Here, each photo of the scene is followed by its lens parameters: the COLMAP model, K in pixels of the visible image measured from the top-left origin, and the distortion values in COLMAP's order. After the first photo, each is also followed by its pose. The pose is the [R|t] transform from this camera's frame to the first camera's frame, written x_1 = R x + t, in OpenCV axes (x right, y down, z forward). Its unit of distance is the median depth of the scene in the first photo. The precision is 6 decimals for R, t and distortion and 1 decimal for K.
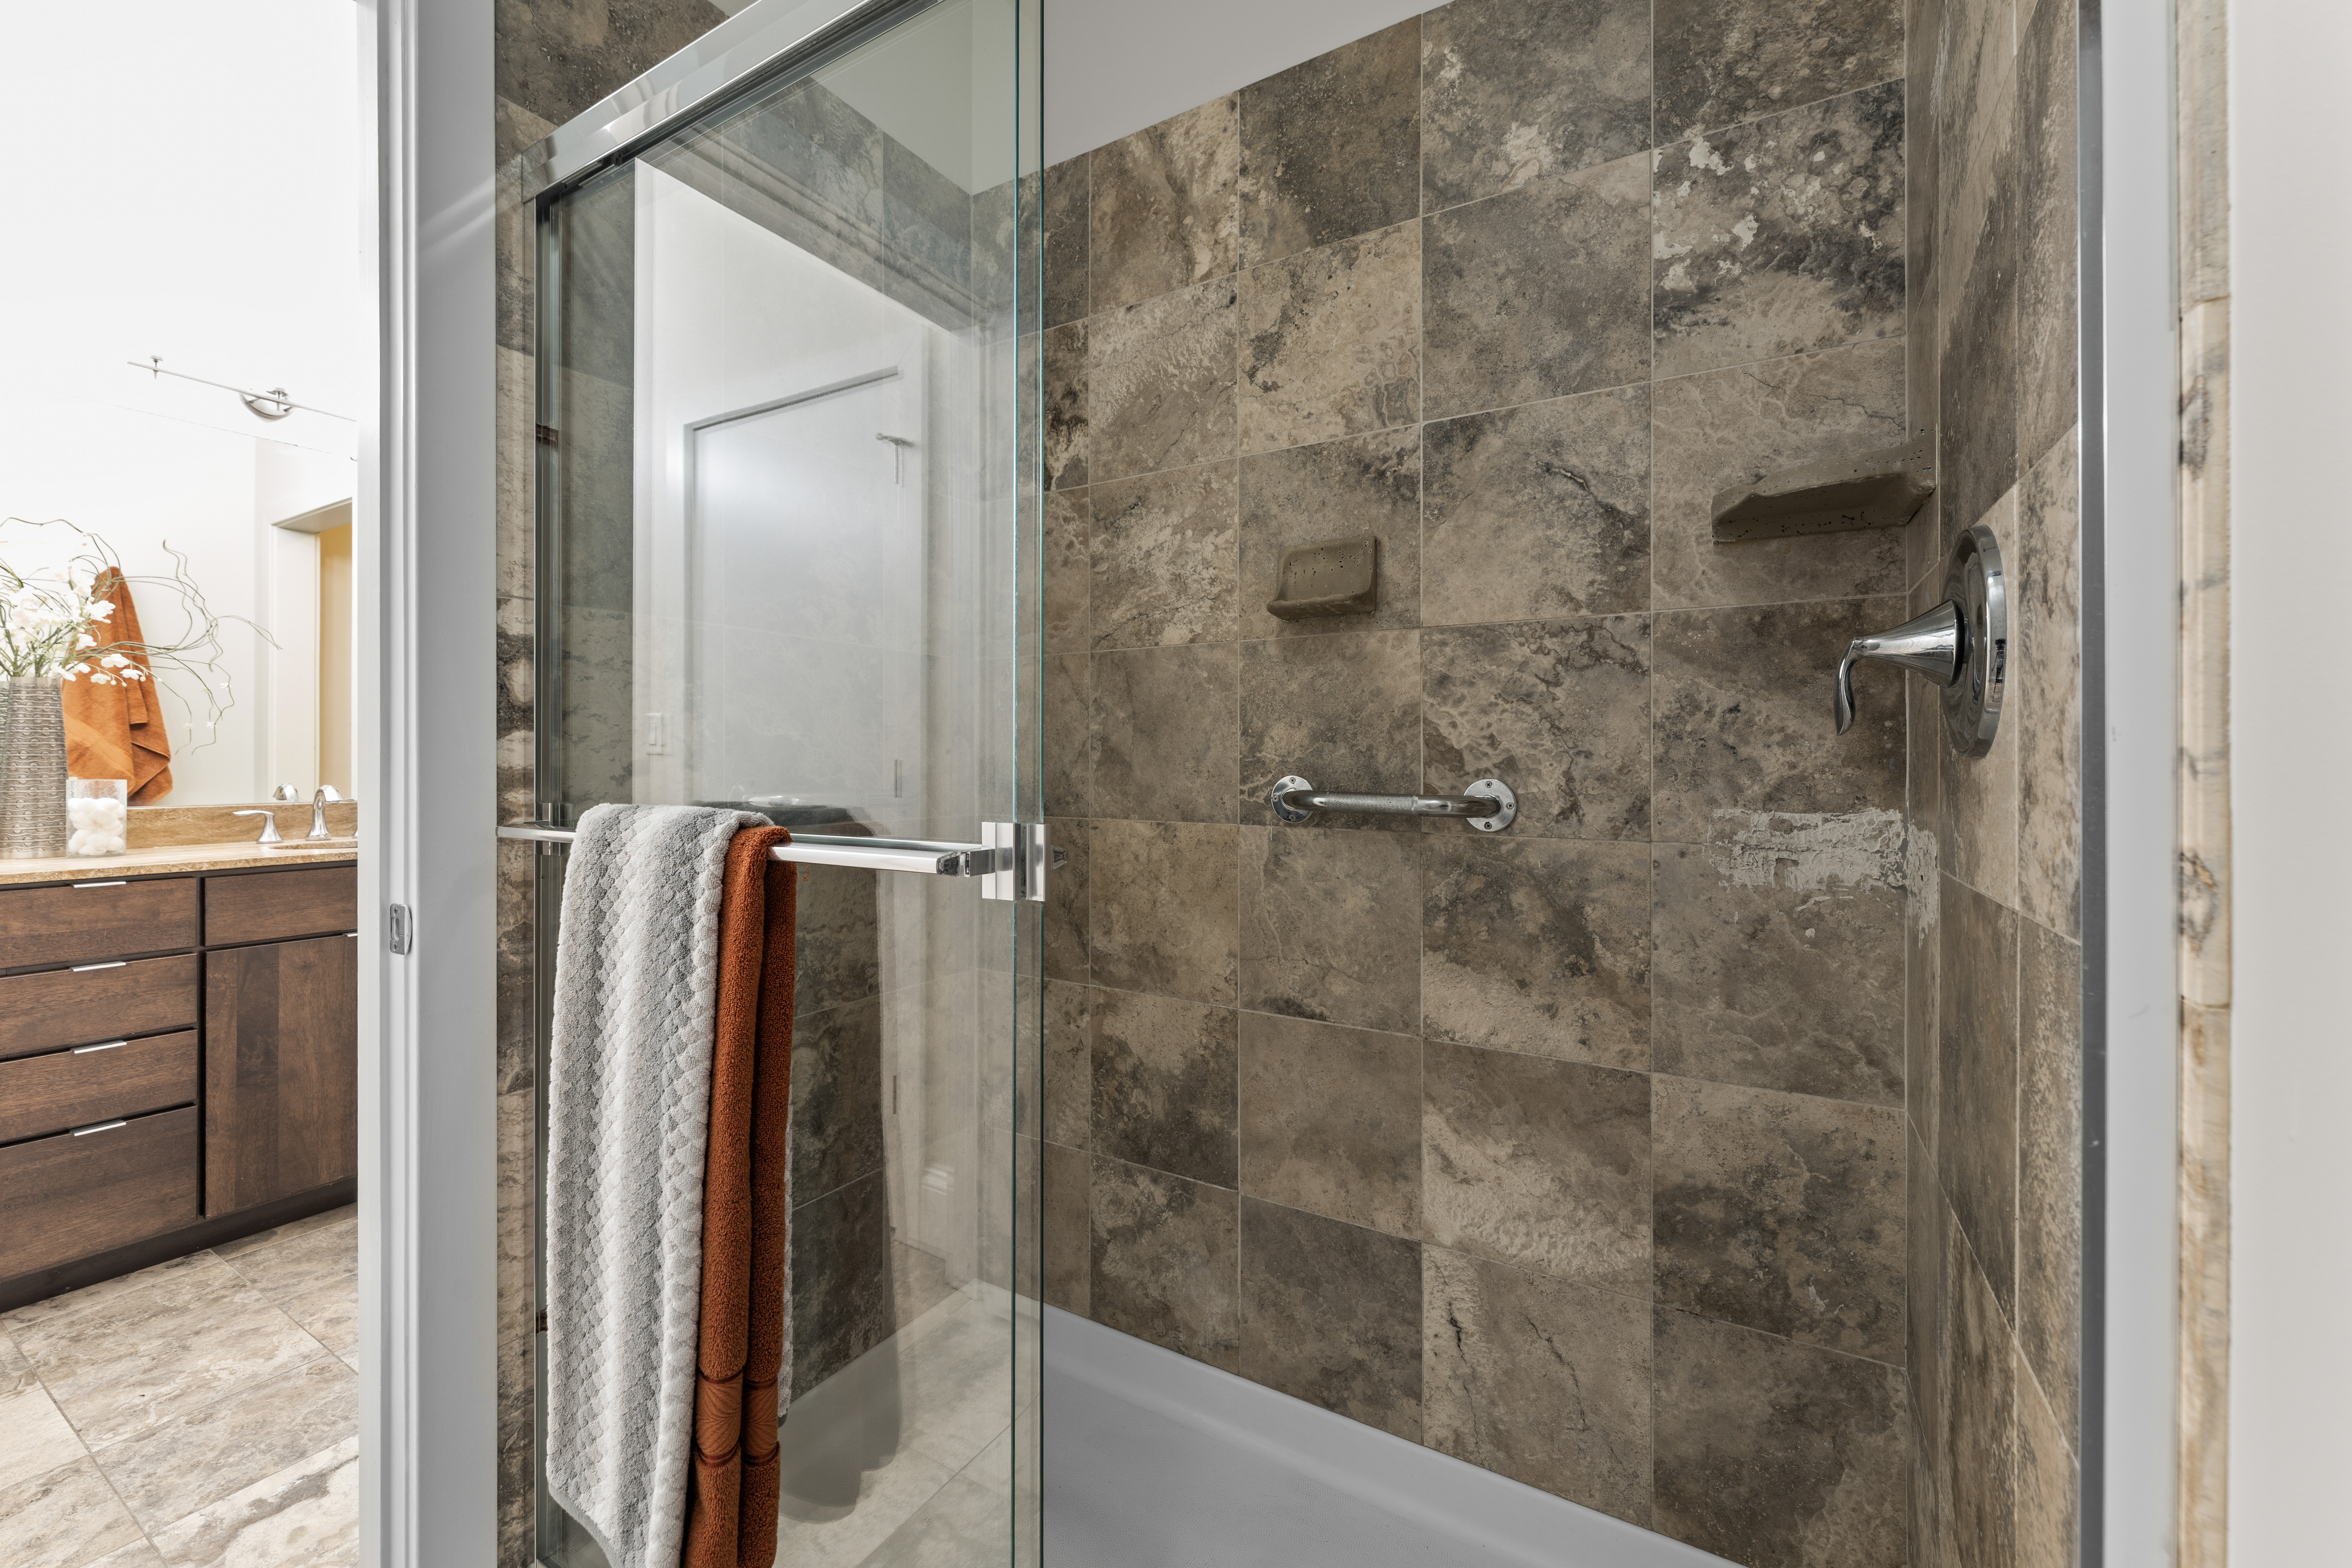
lens RADIAL K [[942.9, 0, 1175.6], [0, 942.9, 763.3], [0, 0, 1]] dist [-0.000309, -0.000615]
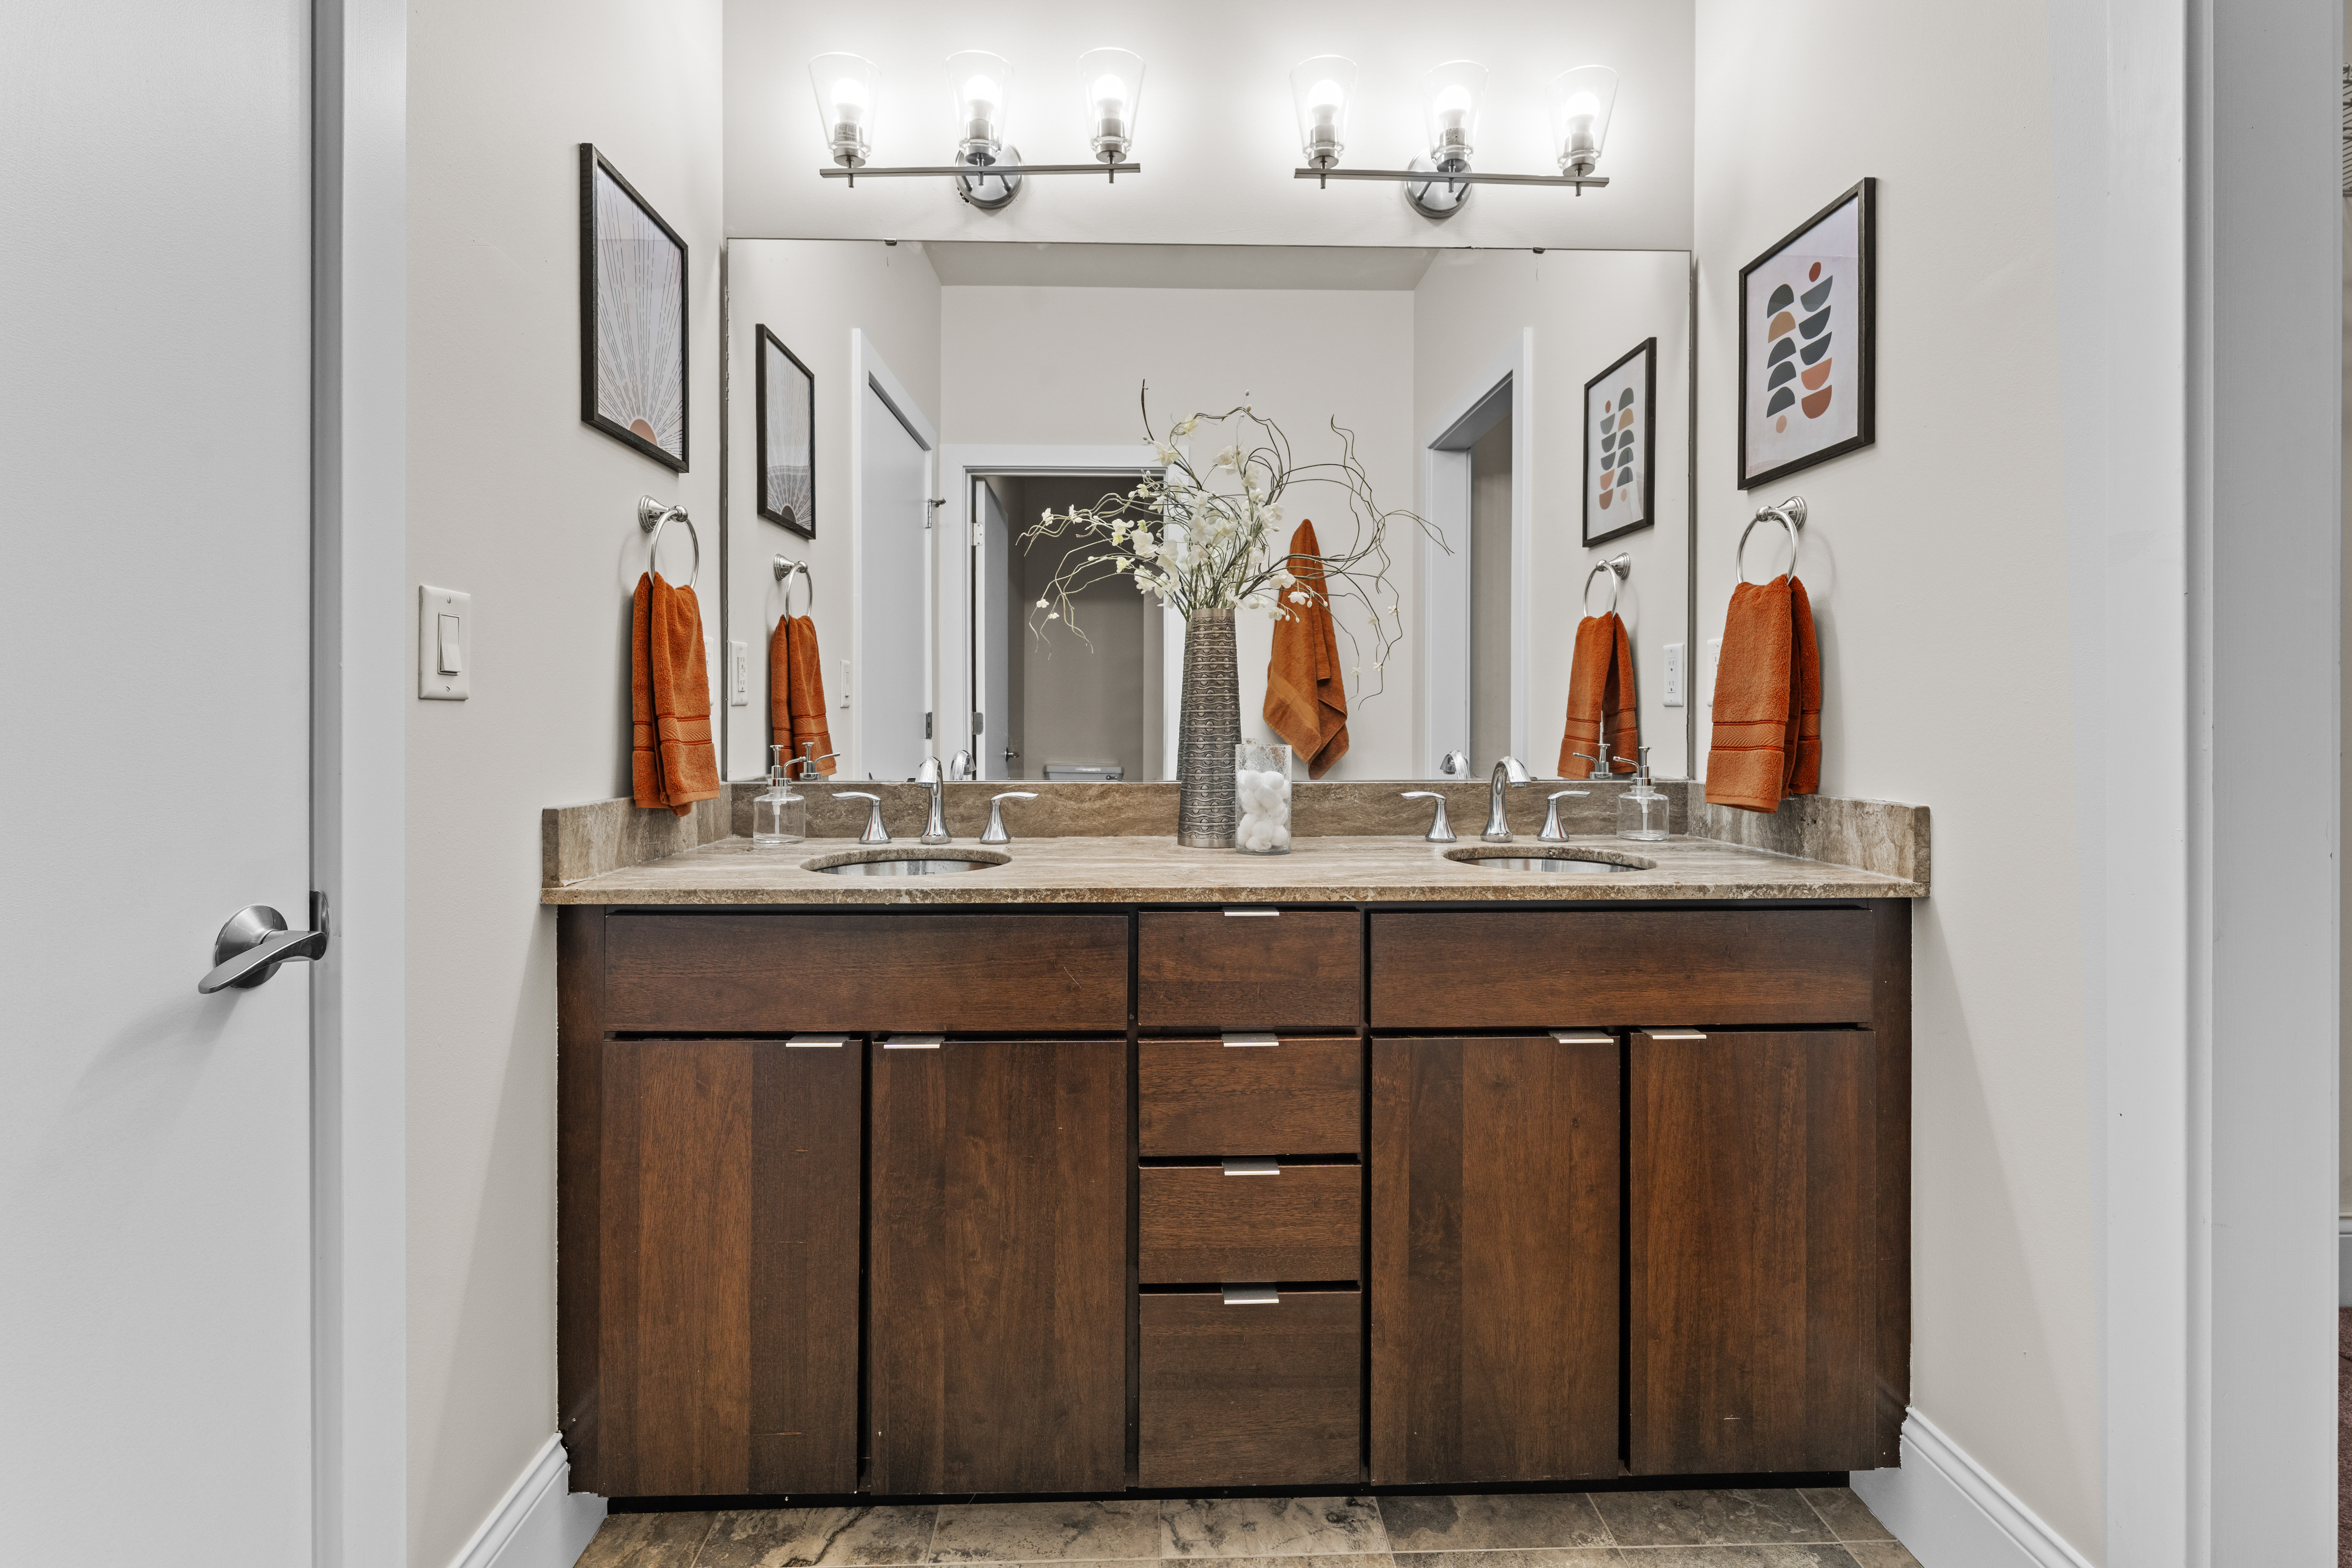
lens RADIAL K [[1014.9, 0, 1161.2], [0, 1014.9, 721.5], [0, 0, 1]] dist [-0.000484, -0.000091]
pose [[0.534198, 0.000743, -0.845359, -0.539942], [-0.000426, 1.000000, 0.000610, -0.000544], [0.845359, 0.000035, 0.534198, 0.526835]]
